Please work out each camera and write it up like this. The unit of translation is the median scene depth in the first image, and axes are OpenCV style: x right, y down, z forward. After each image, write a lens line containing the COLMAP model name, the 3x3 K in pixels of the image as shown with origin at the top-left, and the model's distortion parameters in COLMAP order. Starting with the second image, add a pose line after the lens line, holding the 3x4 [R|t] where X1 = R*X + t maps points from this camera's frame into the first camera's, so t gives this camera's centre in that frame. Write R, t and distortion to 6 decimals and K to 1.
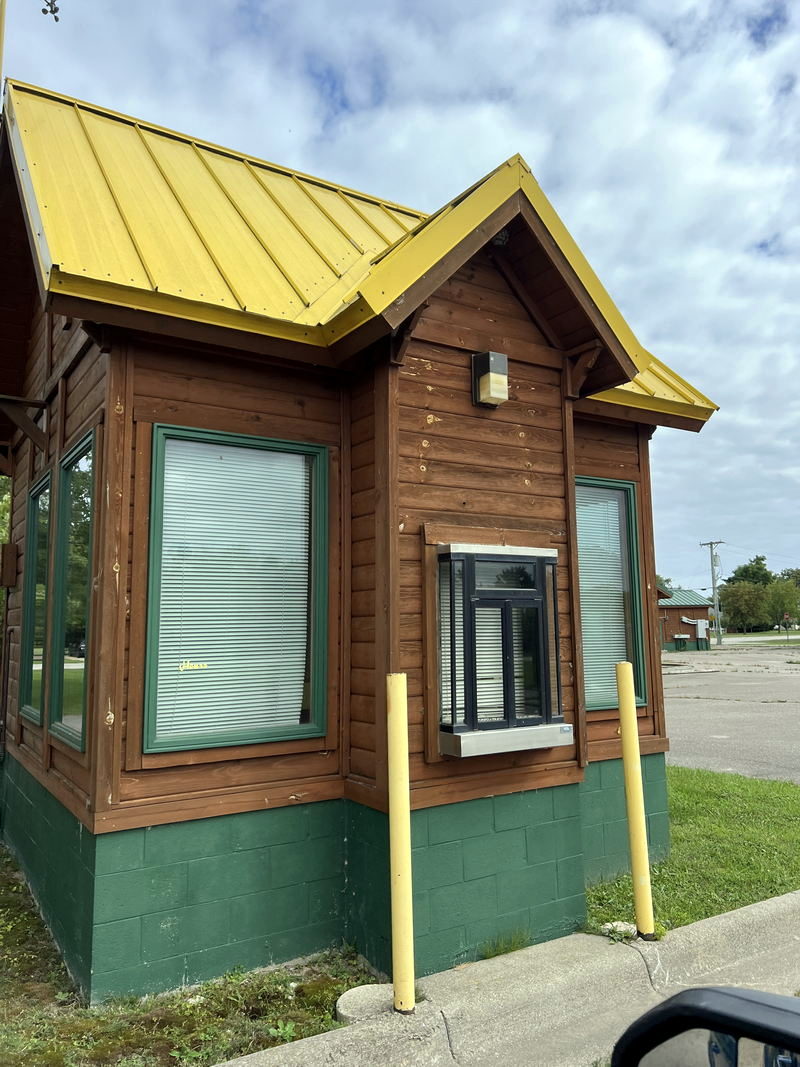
lens RADIAL K [[807.2, 0, 401.6], [0, 807.2, 530.8], [0, 0, 1]] dist [0.061581, -0.063955]
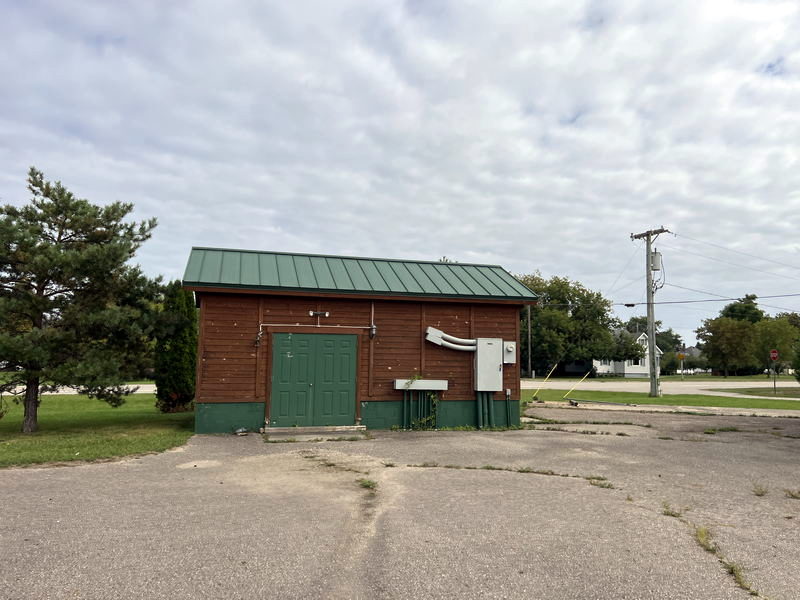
lens RADIAL K [[605.2, 0, 404.0], [0, 605.2, 304.6], [0, 0, 1]] dist [0.061581, -0.063955]
pose [[0.993374, 0.015014, -0.113943, 0.157000], [-0.012446, 0.999653, 0.023219, 0.038868], [0.114252, -0.021647, 0.993216, 0.321650]]
